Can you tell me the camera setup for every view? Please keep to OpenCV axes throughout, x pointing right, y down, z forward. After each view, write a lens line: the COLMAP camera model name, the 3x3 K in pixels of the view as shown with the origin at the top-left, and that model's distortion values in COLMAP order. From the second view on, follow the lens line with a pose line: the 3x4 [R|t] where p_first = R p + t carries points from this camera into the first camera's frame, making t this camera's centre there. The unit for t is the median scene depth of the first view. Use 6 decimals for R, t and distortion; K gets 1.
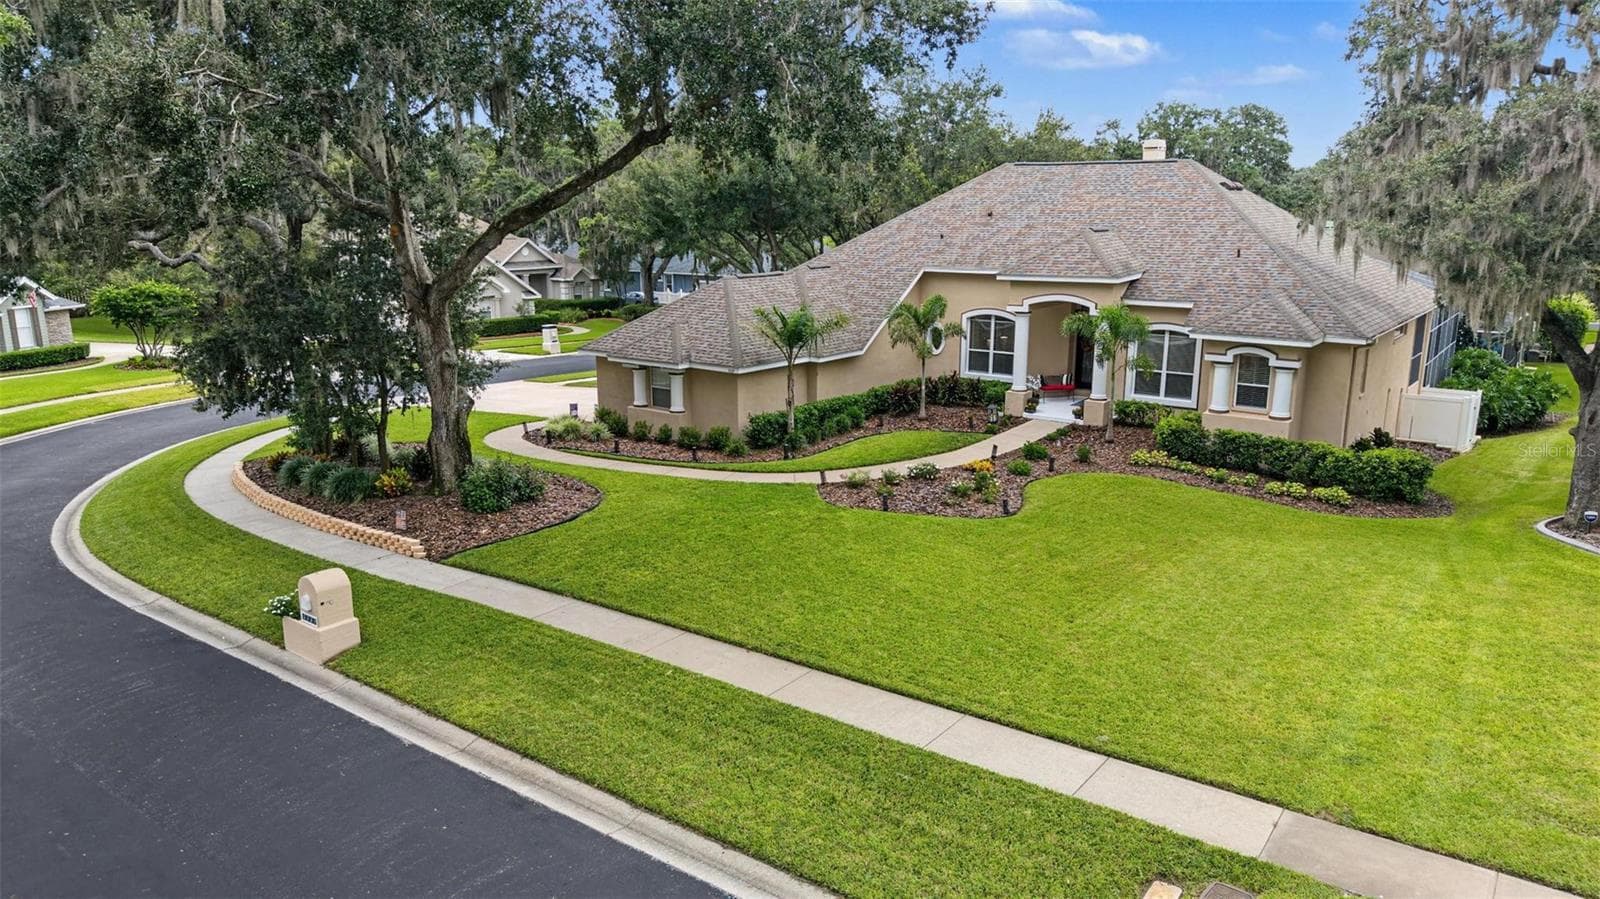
lens RADIAL K [[1012.2, 0, 798.2], [0, 1012.2, 454.3], [0, 0, 1]] dist [0.010604, 0.000171]
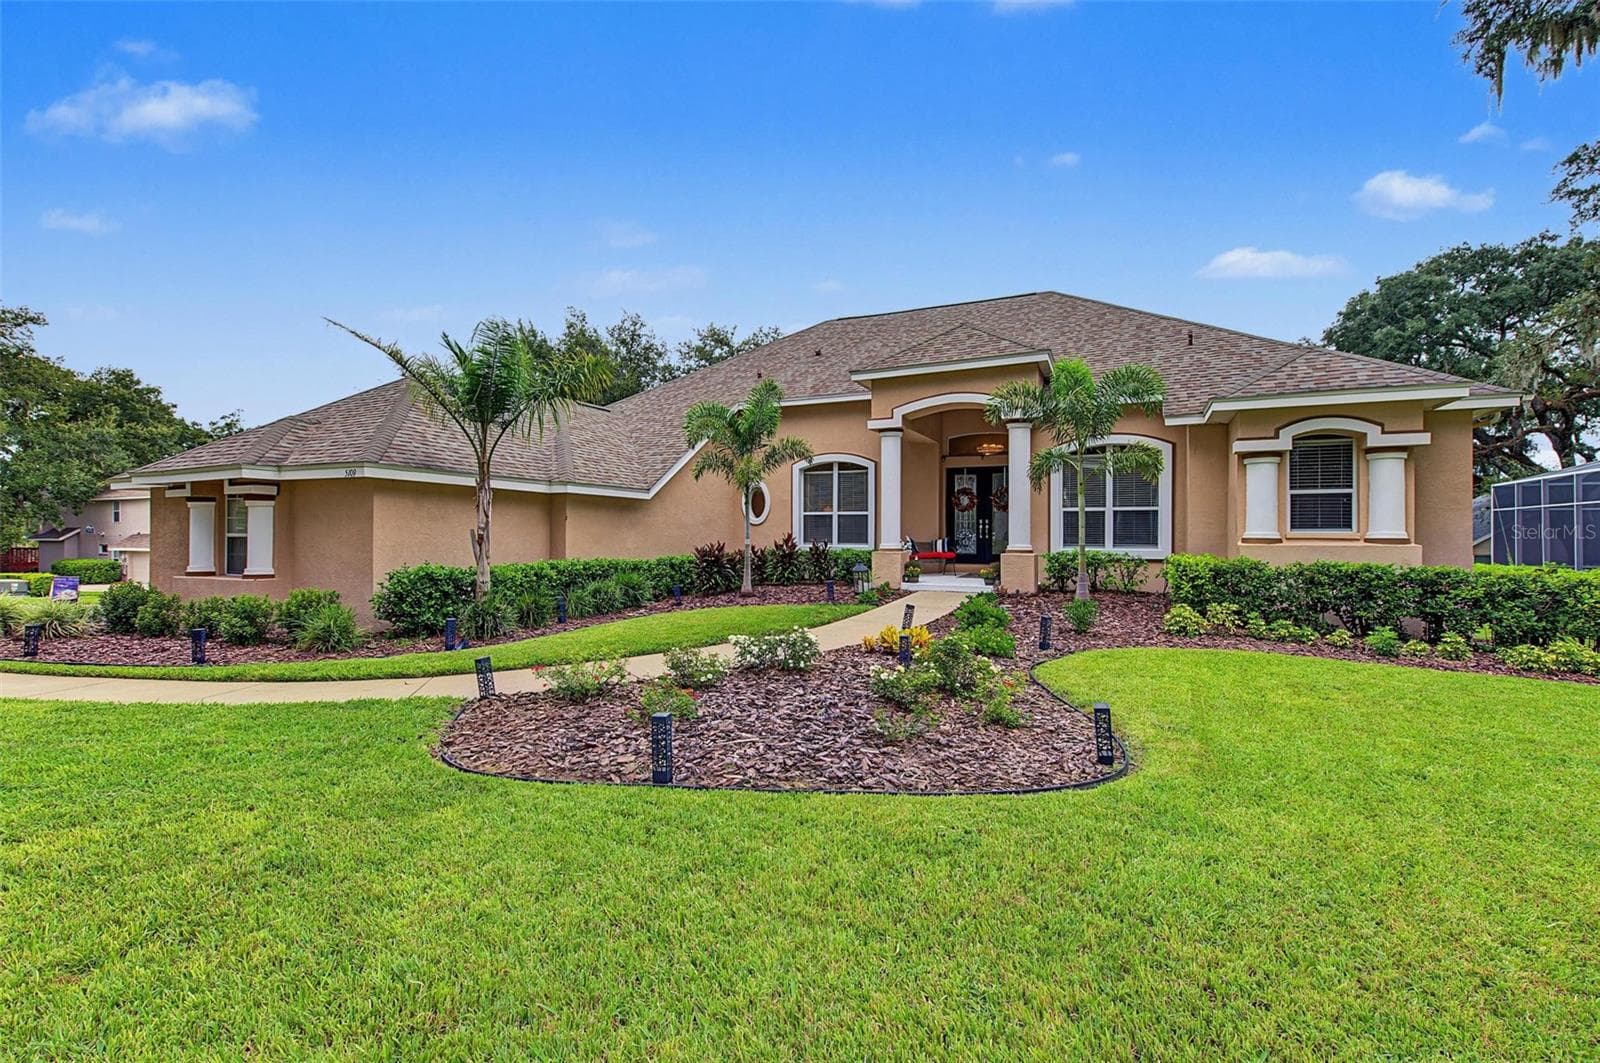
lens RADIAL K [[706.9, 0, 794.7], [0, 706.9, 535.1], [0, 0, 1]] dist [0.001552, -0.001272]
pose [[0.975426, 0.001182, 0.220324, 0.058365], [0.048978, 0.973802, -0.222061, 0.026911], [-0.214814, 0.227395, 0.949814, 0.598865]]
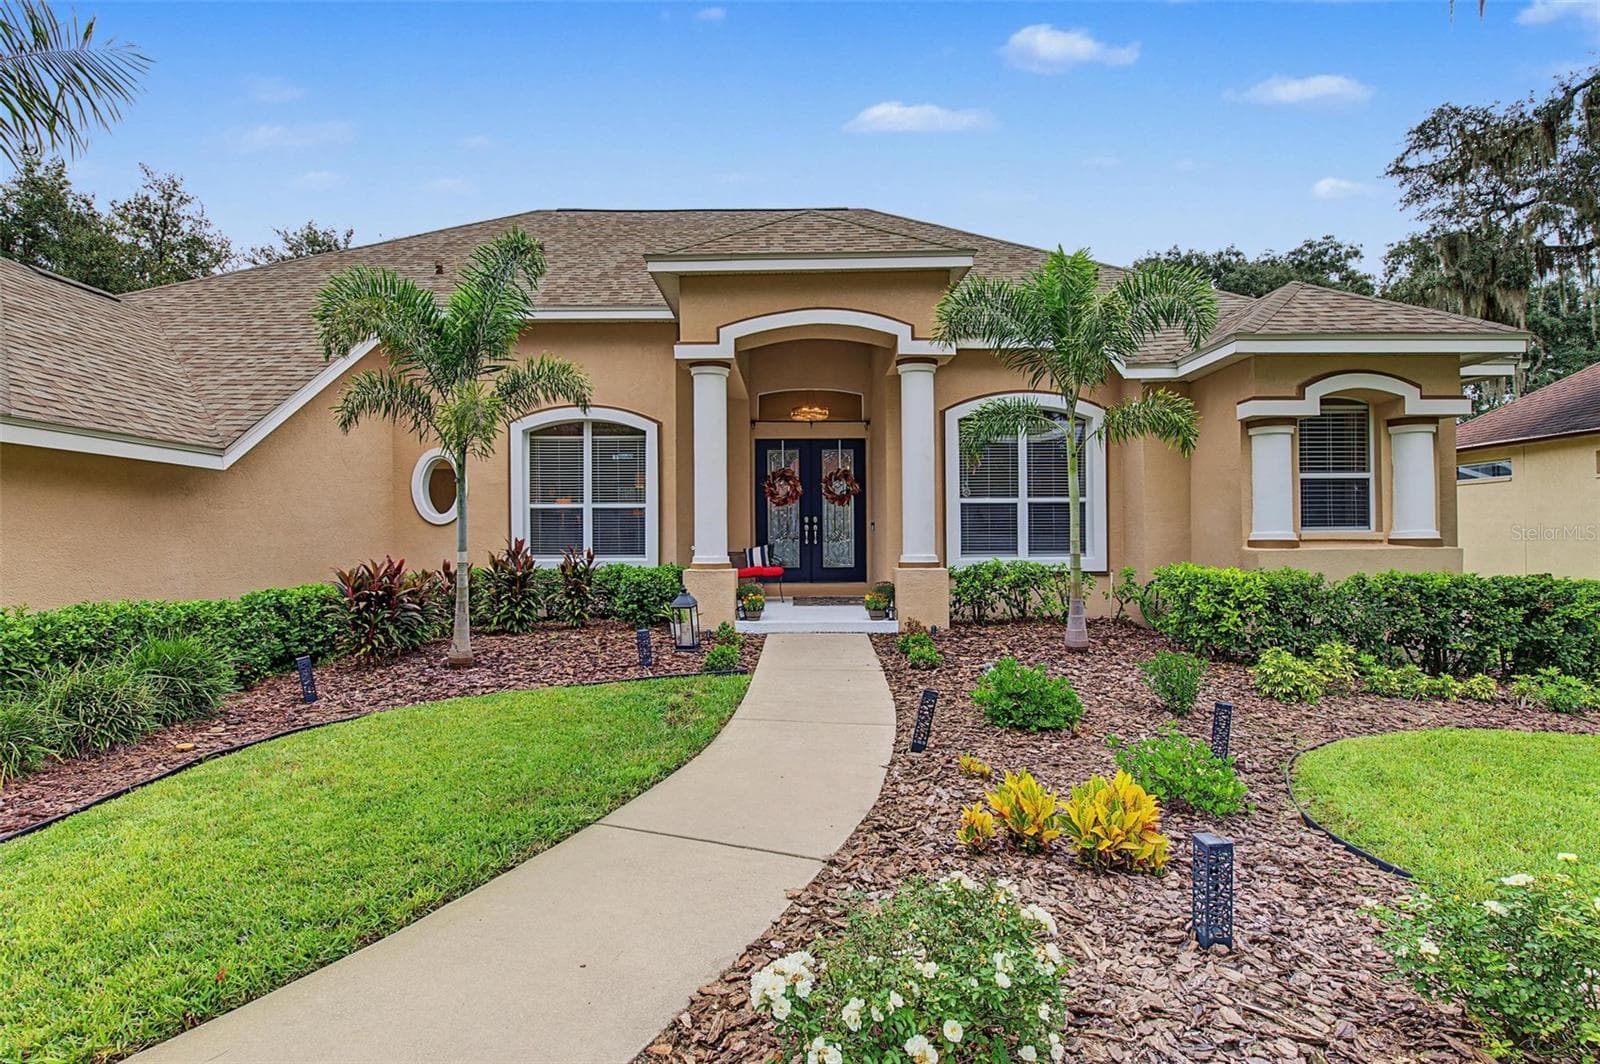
lens RADIAL K [[829.3, 0, 803.3], [0, 829.3, 533.0], [0, 0, 1]] dist [-0.000598, -0.001805]
pose [[0.791867, -0.002294, 0.610689, 0.052752], [0.147252, 0.971205, -0.187291, -0.011194], [-0.592675, 0.238235, 0.769403, 0.759123]]
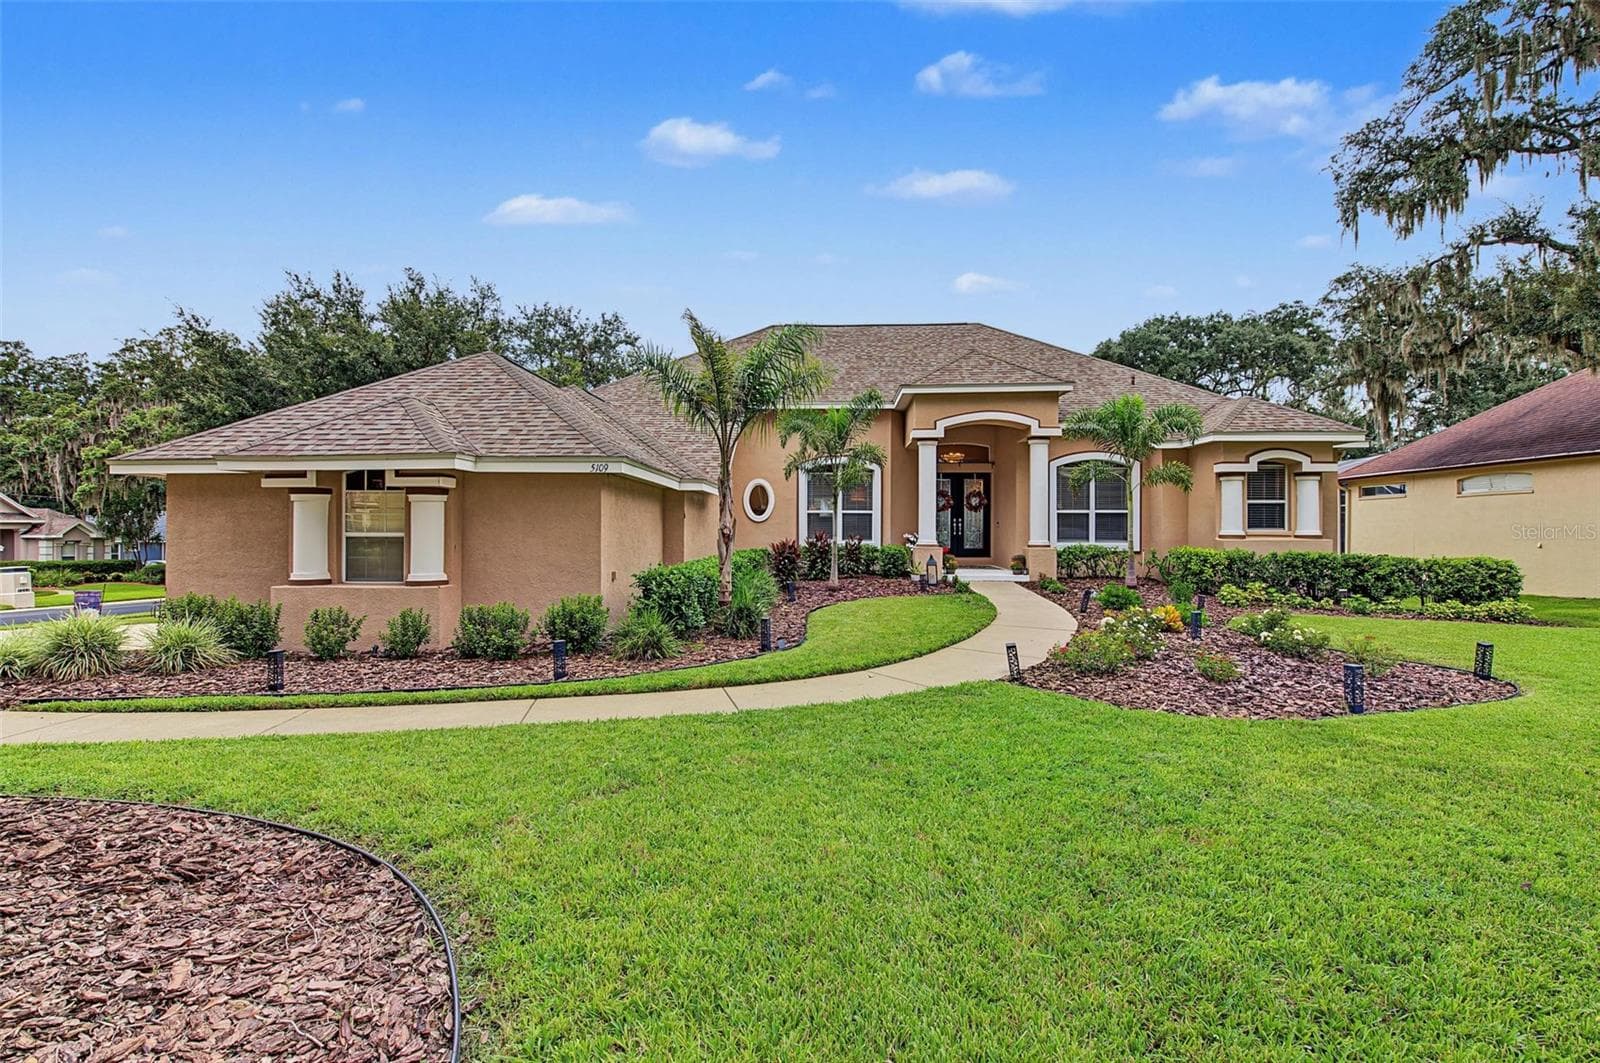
lens RADIAL K [[706.9, 0, 803.1], [0, 706.9, 525.9], [0, 0, 1]] dist [0.001552, -0.001272]
pose [[0.825880, 0.004223, 0.563830, -0.154536], [0.126970, 0.972896, -0.193268, 0.011266], [-0.549364, 0.231206, 0.802959, 0.656904]]
